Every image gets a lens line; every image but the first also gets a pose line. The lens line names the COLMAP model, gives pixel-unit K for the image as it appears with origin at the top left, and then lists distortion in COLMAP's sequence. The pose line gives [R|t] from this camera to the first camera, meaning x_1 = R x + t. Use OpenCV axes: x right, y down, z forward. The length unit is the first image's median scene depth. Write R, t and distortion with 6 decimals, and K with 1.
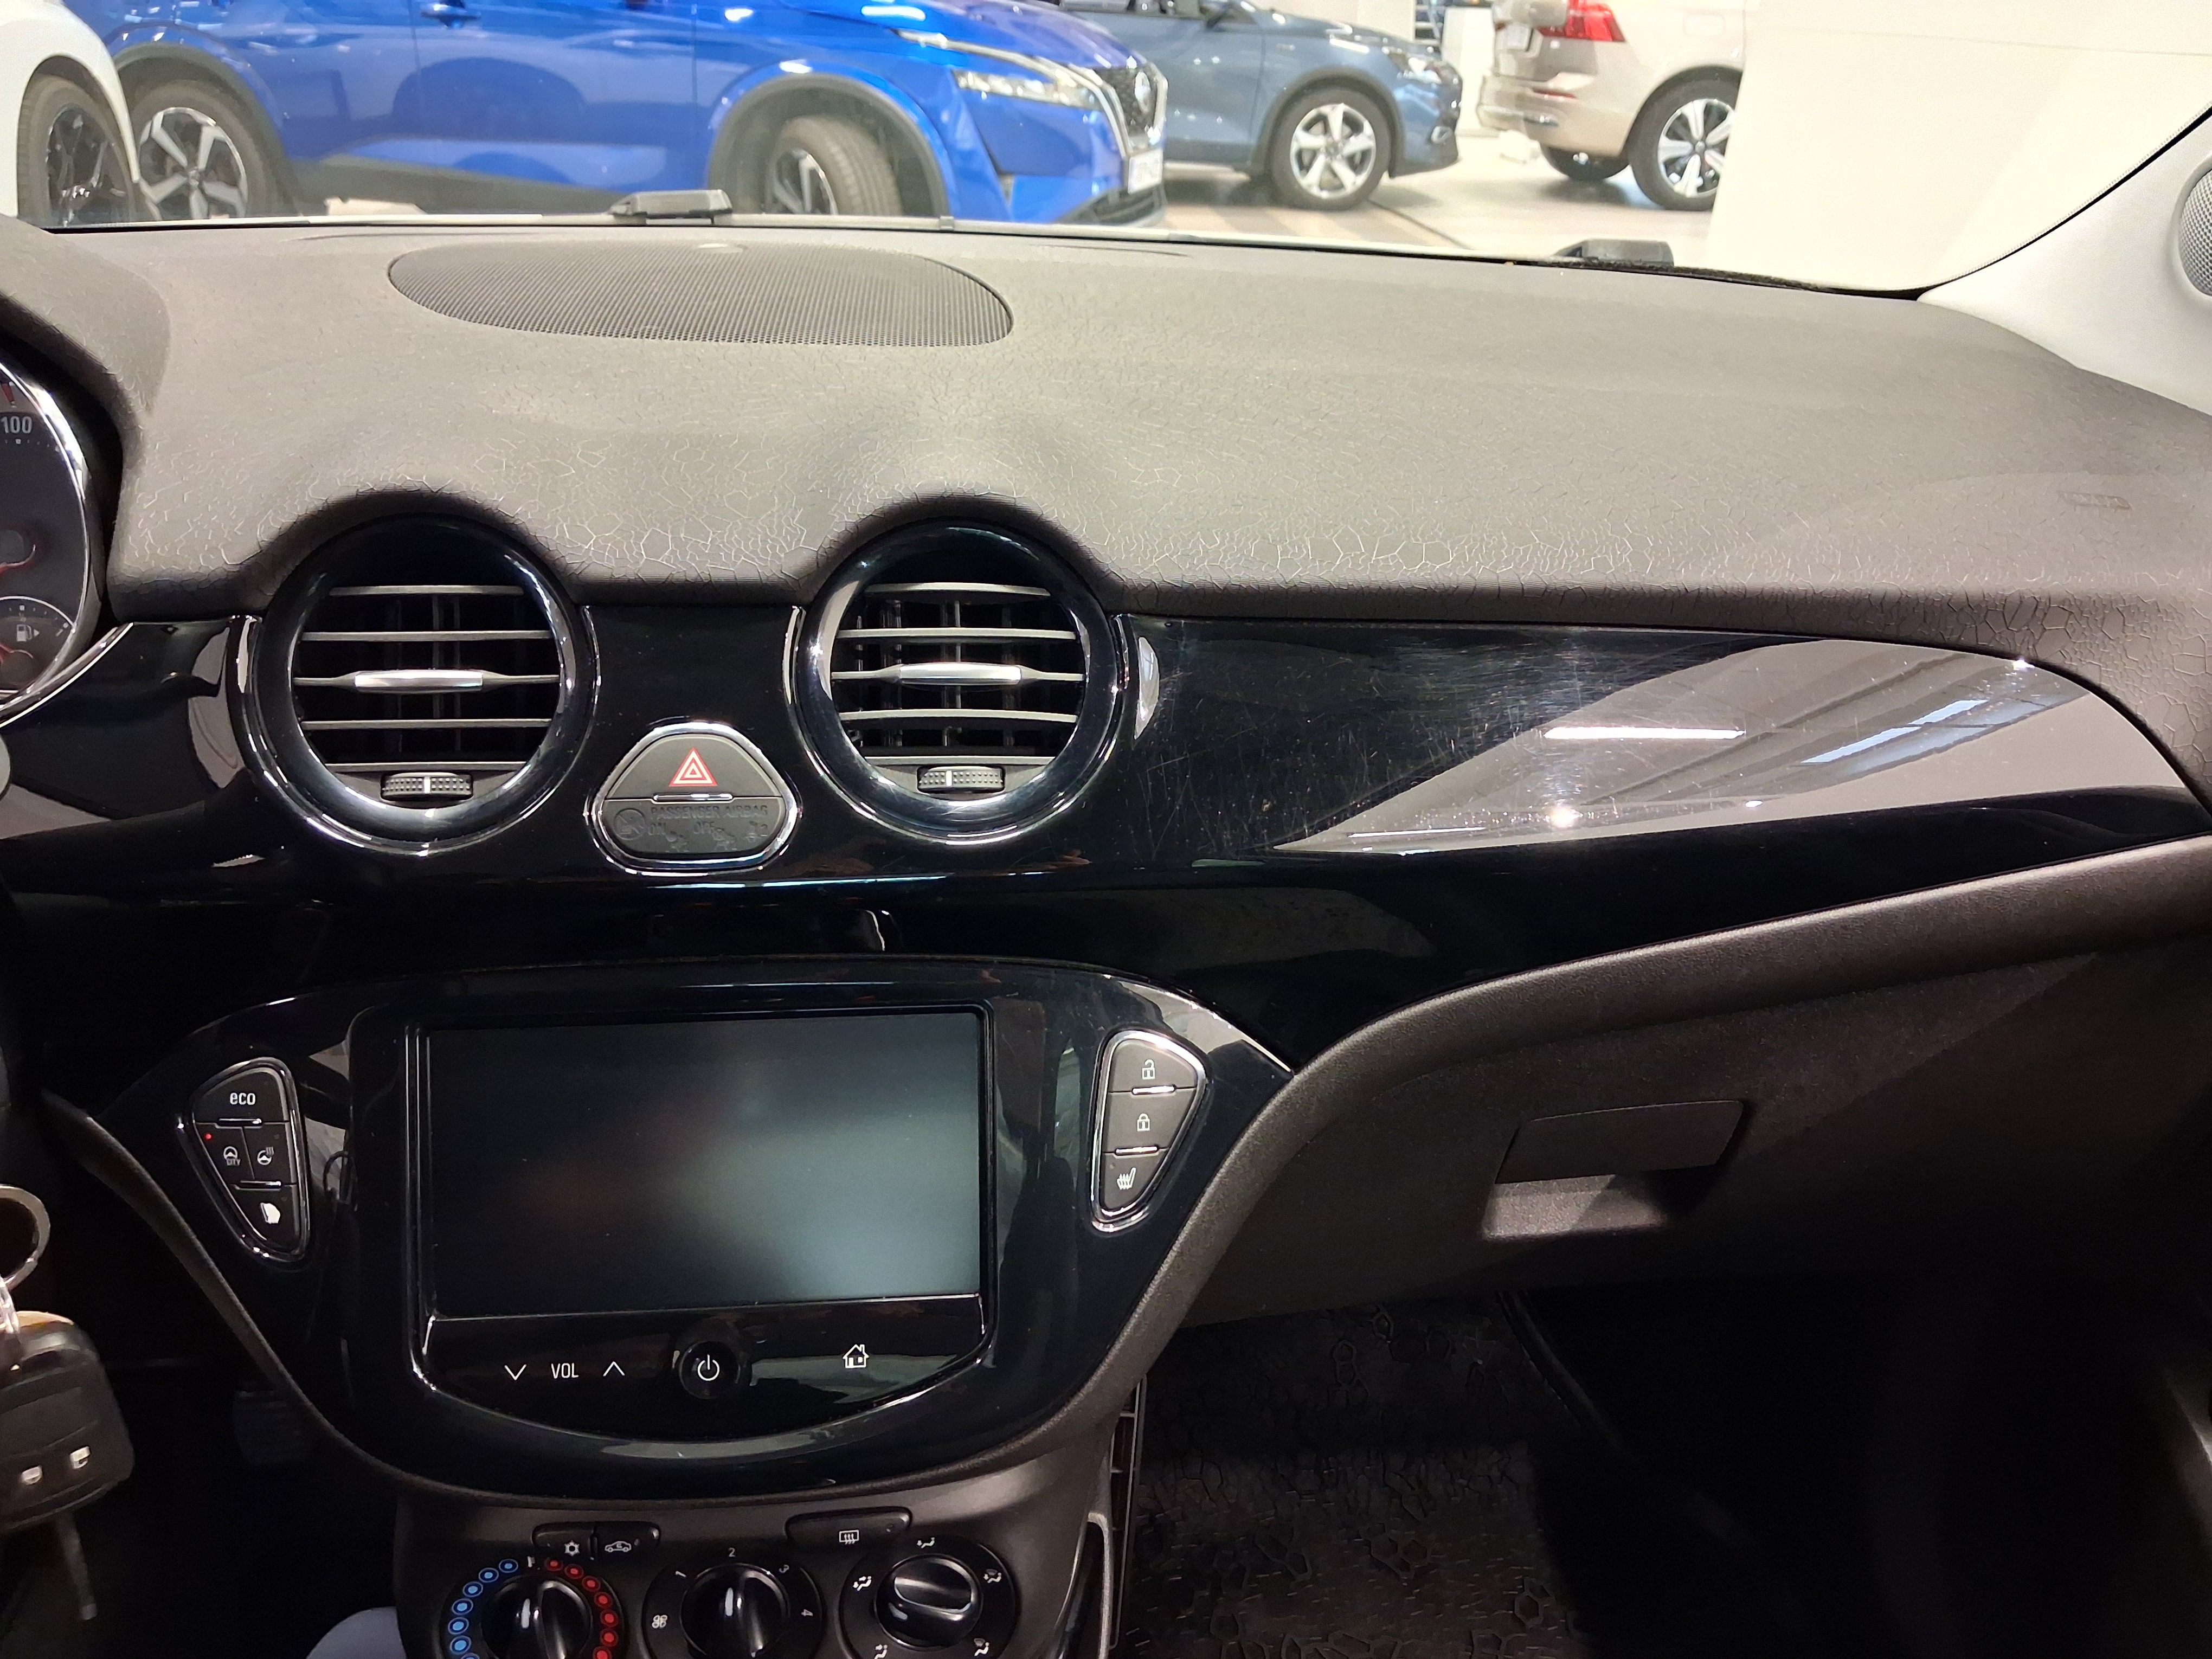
lens RADIAL K [[1734.9, 0, 1140.1], [0, 1734.9, 810.9], [0, 0, 1]] dist [0.028414, -0.038898]
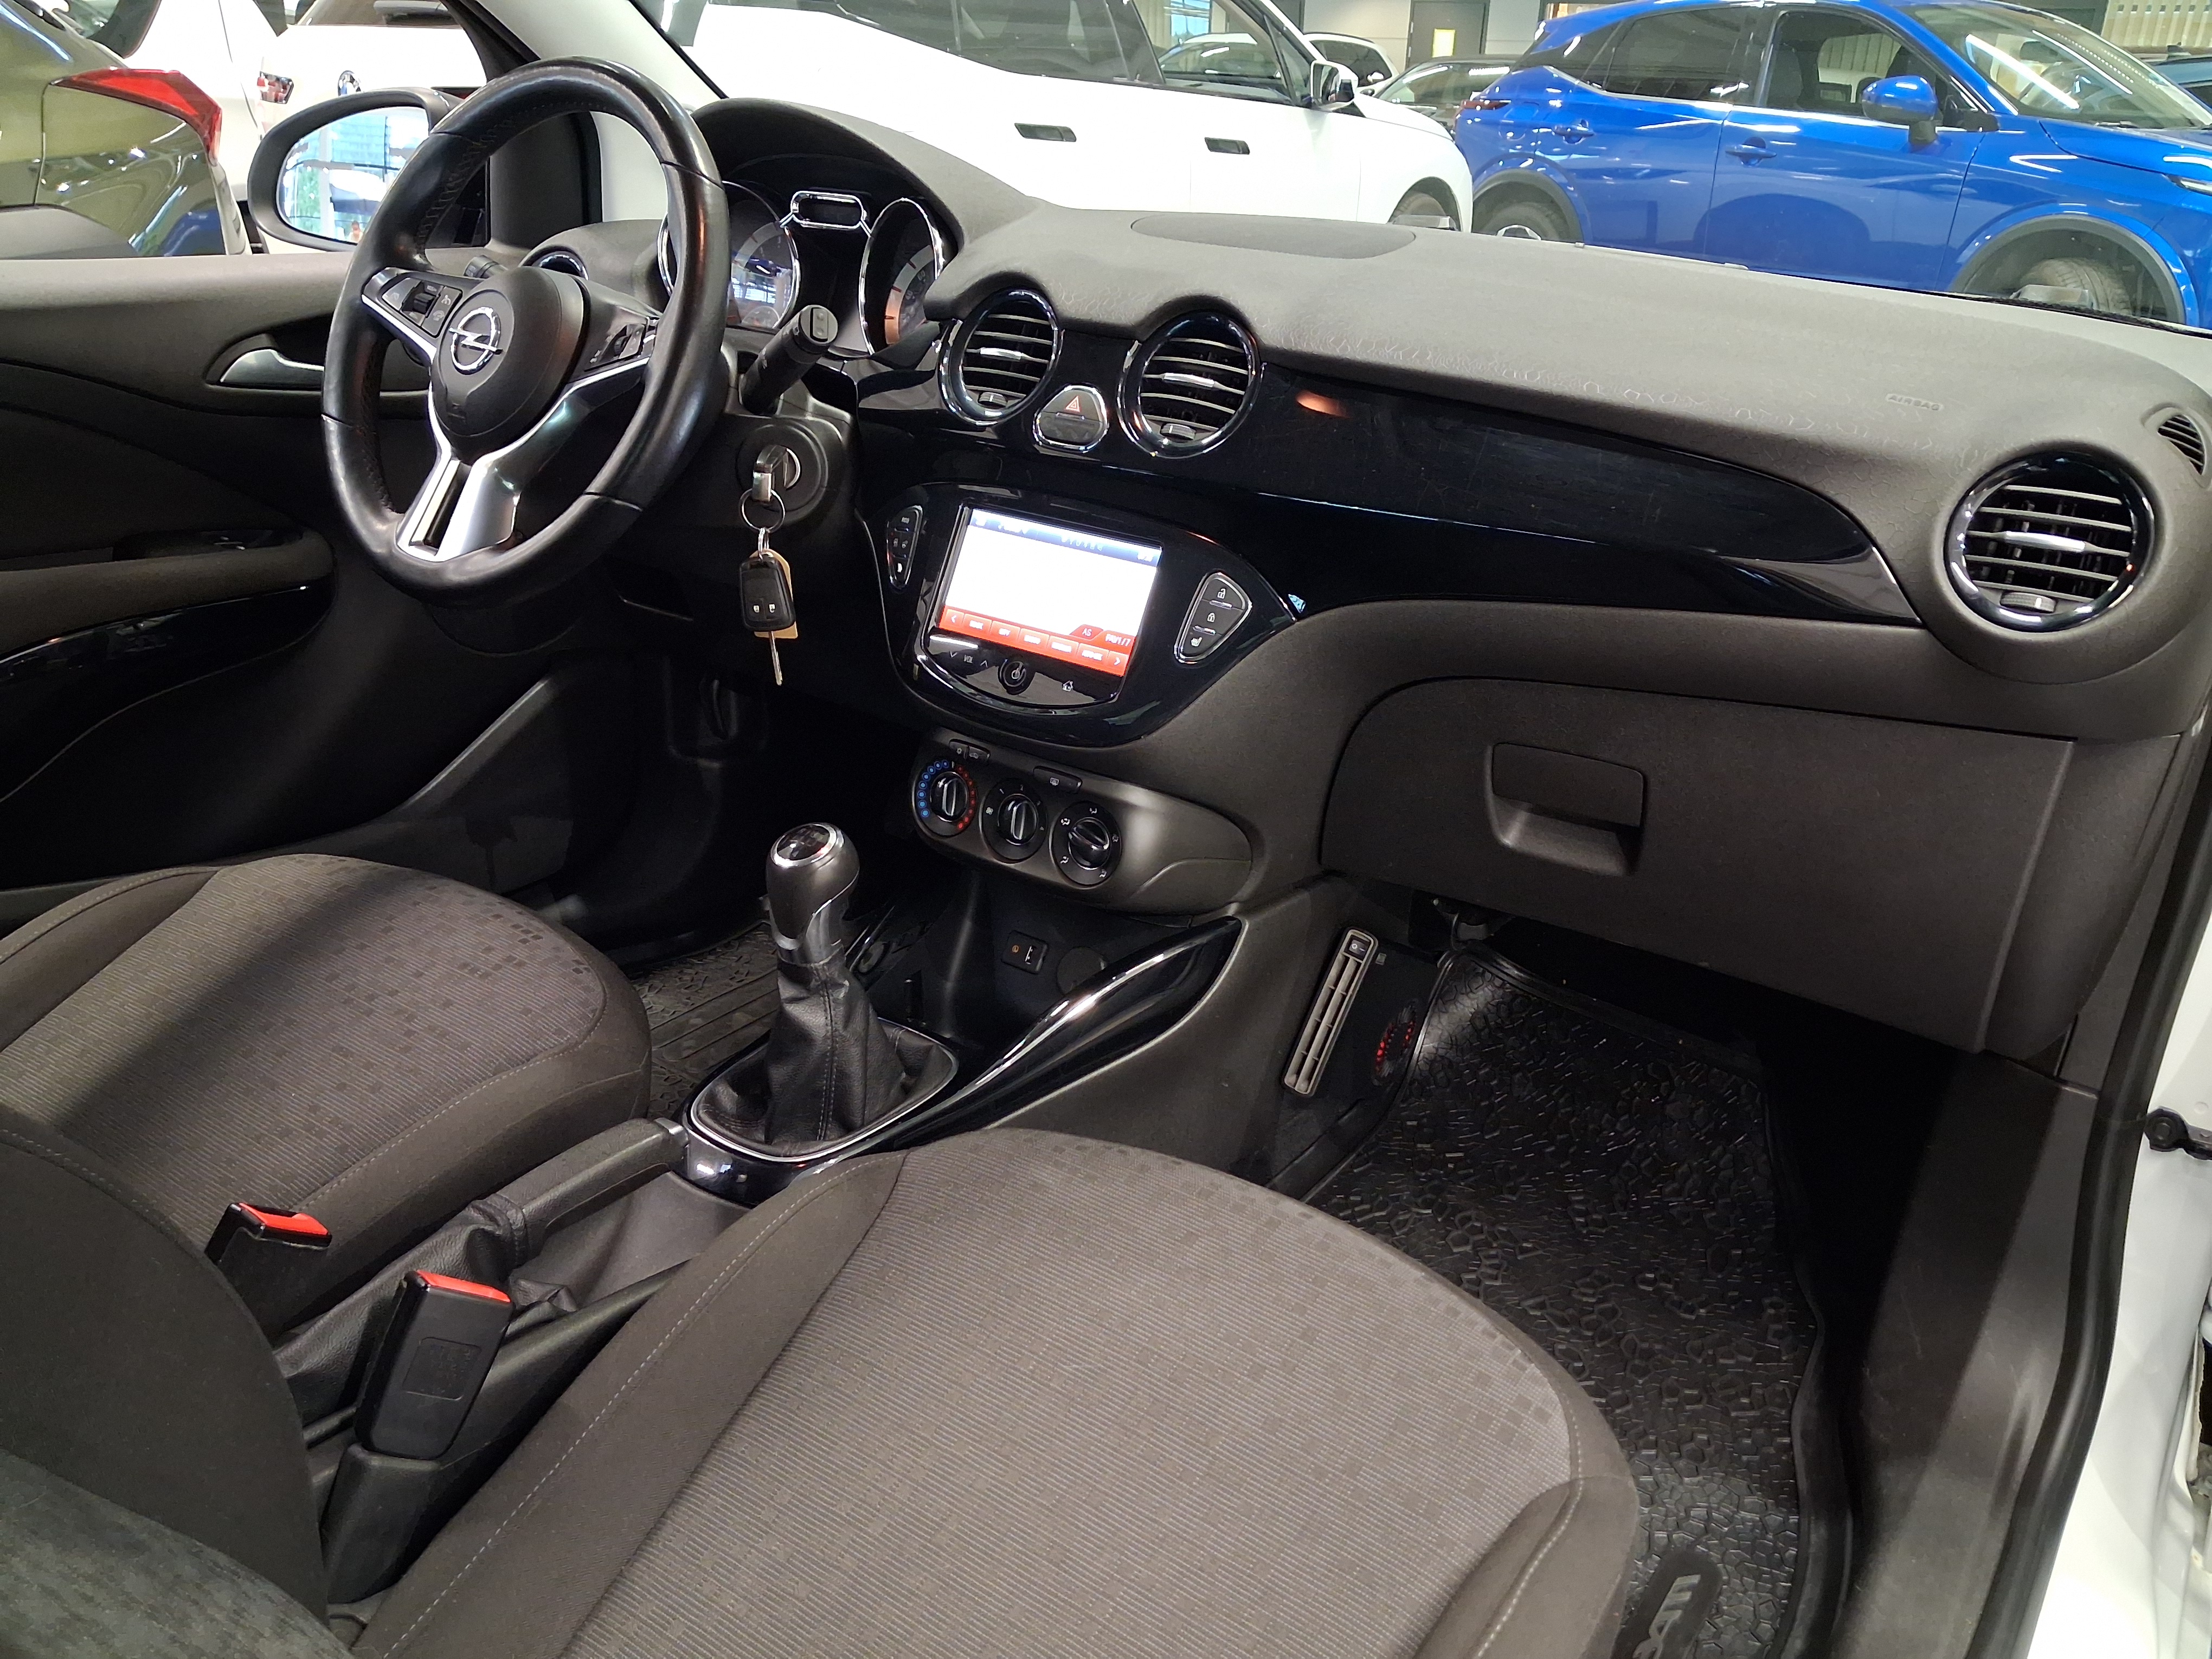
lens RADIAL K [[1734.9, 0, 1140.3], [0, 1734.9, 846.8], [0, 0, 1]] dist [0.028414, -0.038898]
pose [[0.746430, 0.263086, -0.611251, 0.656722], [-0.297993, 0.953436, 0.046470, 0.193590], [0.595014, 0.147462, 0.790071, -0.318231]]
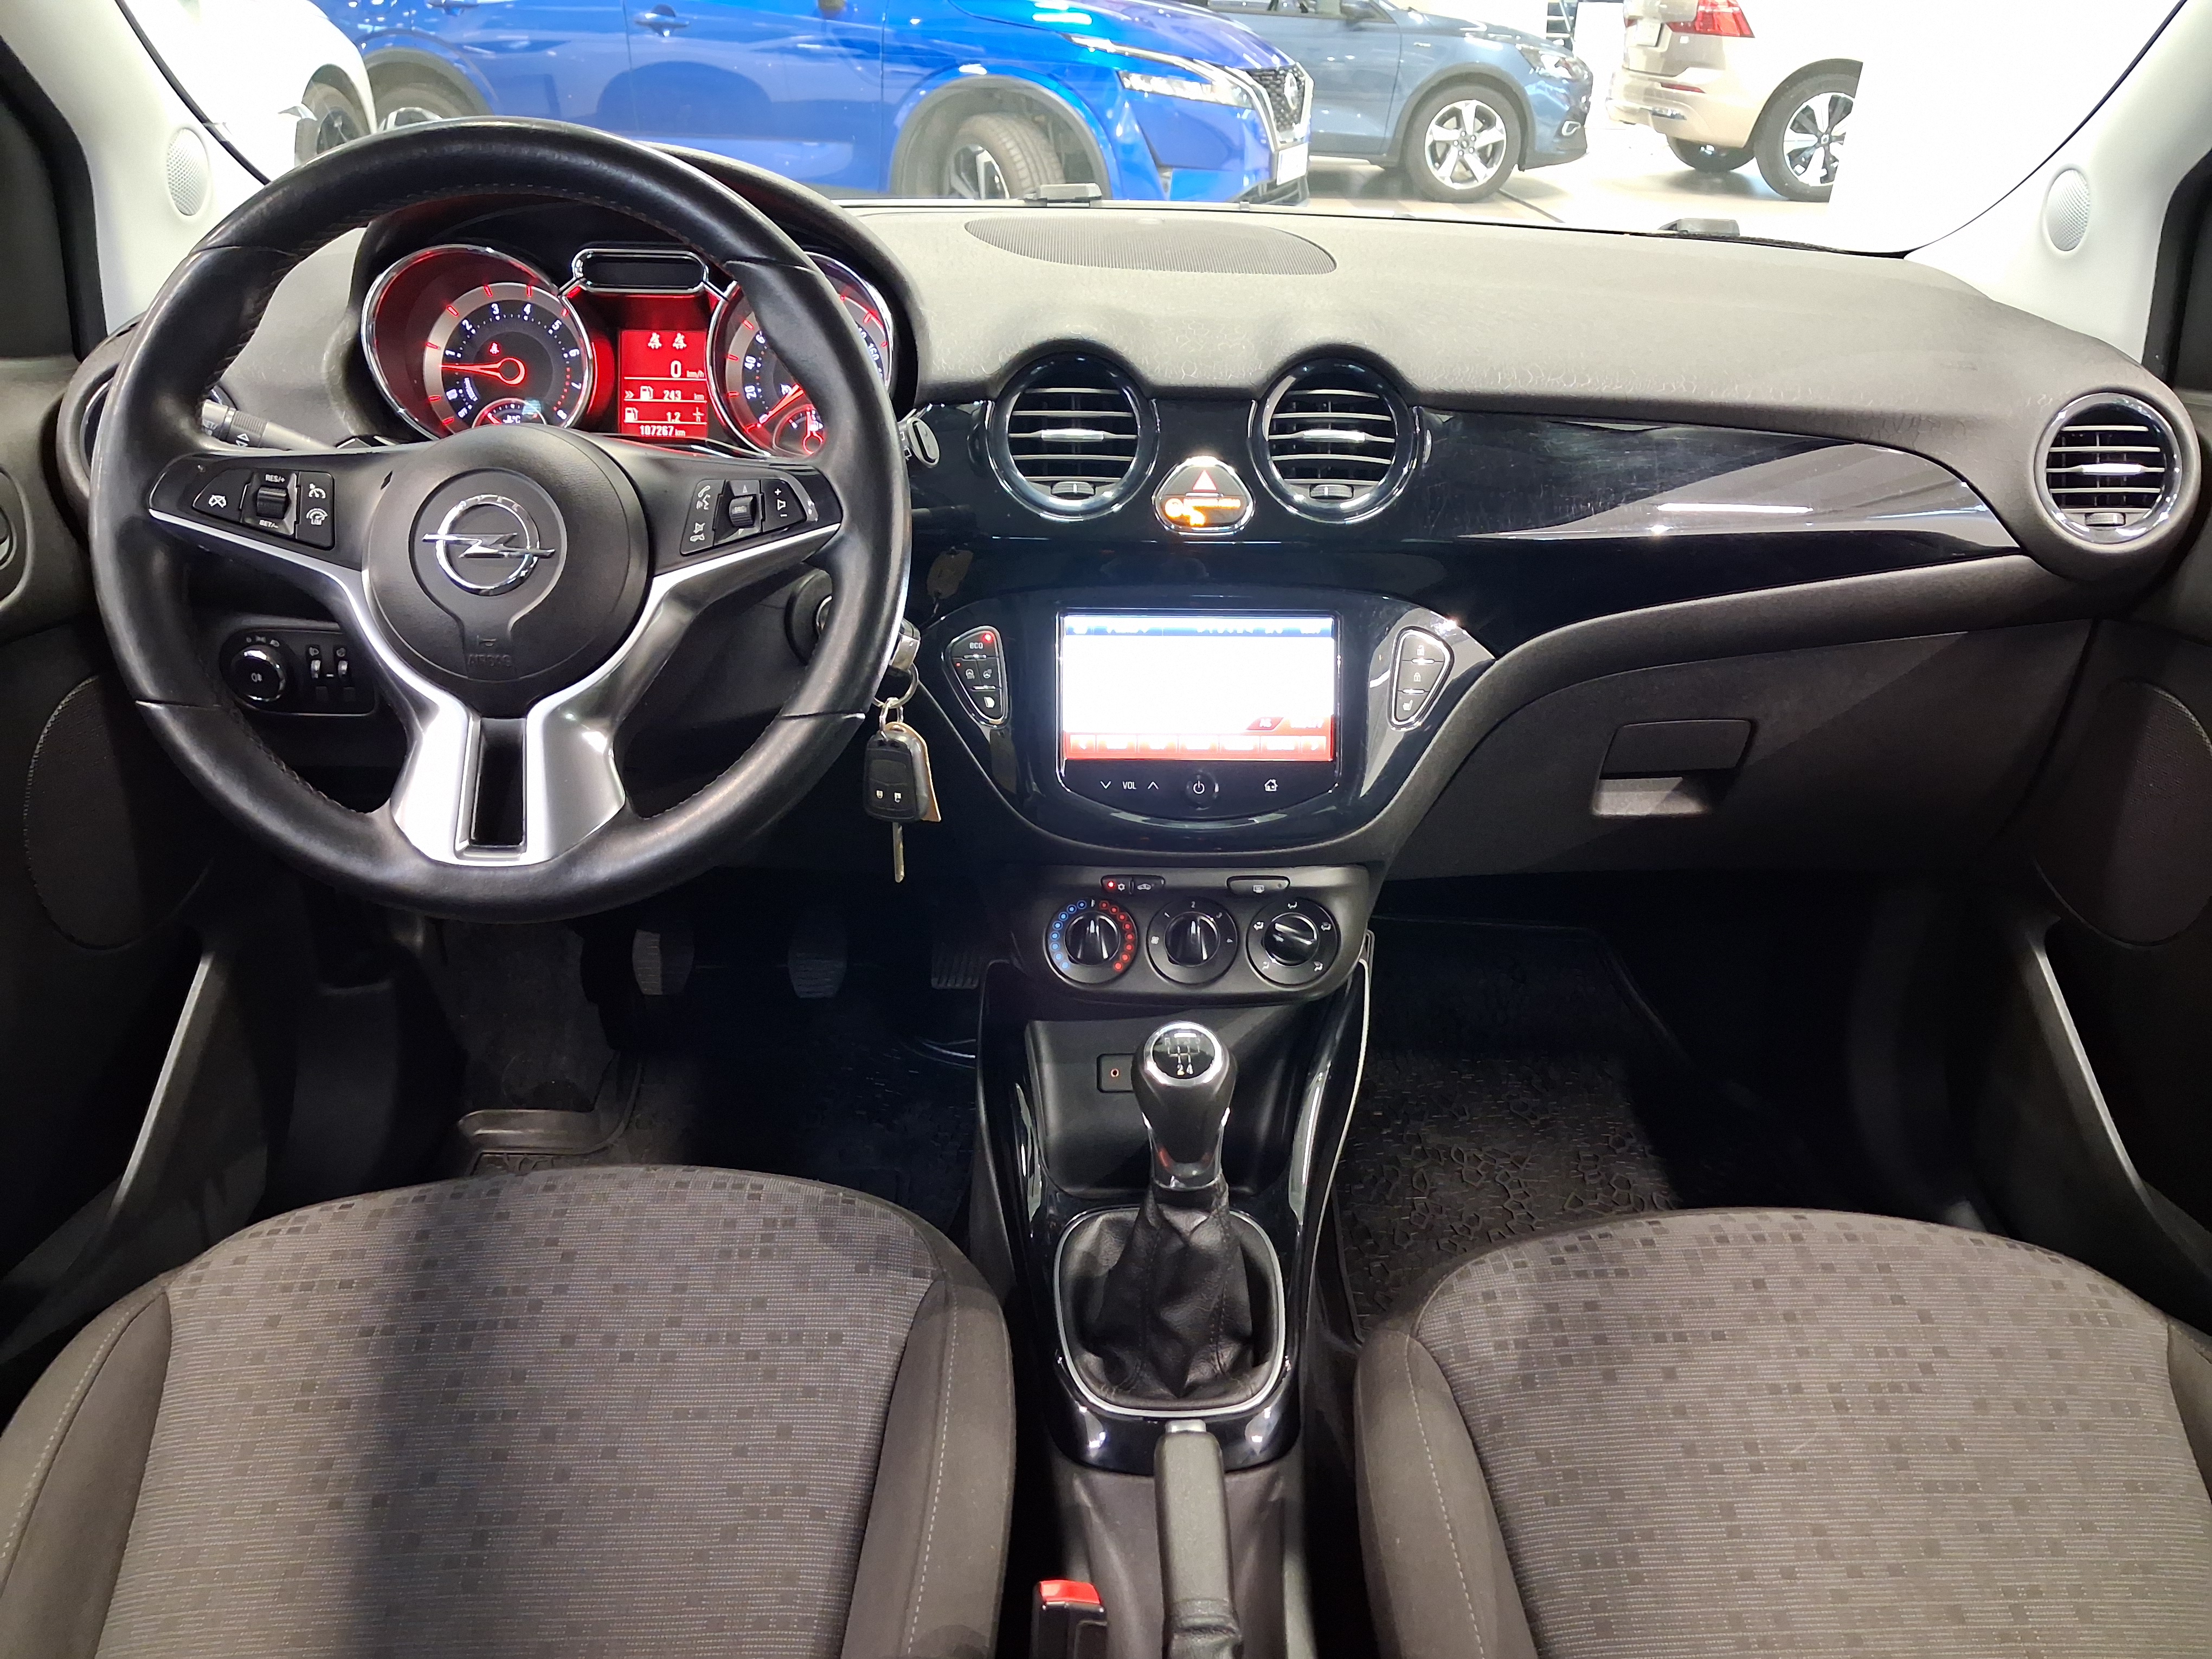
lens RADIAL K [[1734.9, 0, 1153.1], [0, 1734.9, 837.5], [0, 0, 1]] dist [0.028414, -0.038898]
pose [[0.998347, 0.019425, -0.054087, -0.097644], [-0.018454, 0.999661, 0.018386, 0.174175], [0.054426, -0.017357, 0.998367, -0.500926]]
